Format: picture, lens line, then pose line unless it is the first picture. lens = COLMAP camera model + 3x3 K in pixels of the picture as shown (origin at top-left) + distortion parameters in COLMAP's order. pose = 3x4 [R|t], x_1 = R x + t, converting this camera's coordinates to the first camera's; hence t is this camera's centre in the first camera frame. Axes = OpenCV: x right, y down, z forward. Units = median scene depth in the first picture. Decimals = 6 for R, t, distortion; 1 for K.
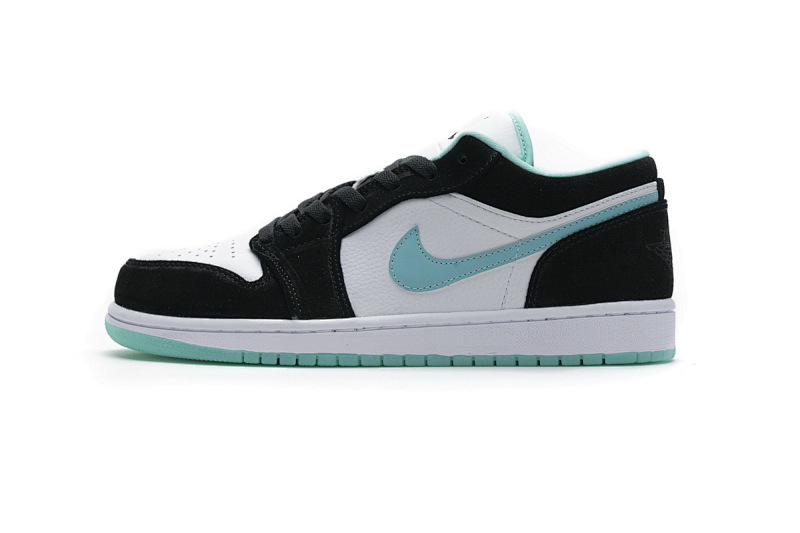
lens RADIAL K [[1558.2, 0, 403.3], [0, 1558.2, 265.4], [0, 0, 1]] dist [-0.008482, 0.000000]
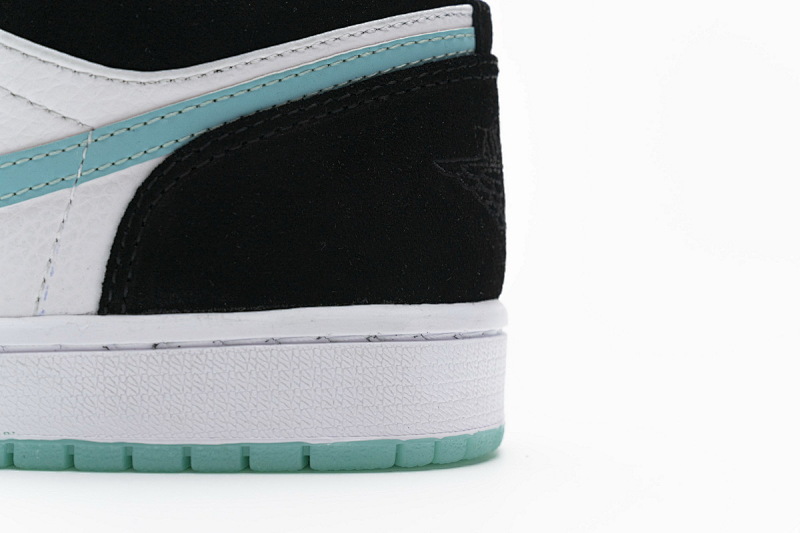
lens RADIAL K [[1558.2, 0, 398.5], [0, 1558.2, 265.1], [0, 0, 1]] dist [-0.008482, 0.000000]
pose [[0.997037, 0.035736, 0.068116, 0.123010], [-0.036410, 0.999299, 0.008671, 0.009955], [-0.067759, -0.011125, 0.997640, 0.622416]]
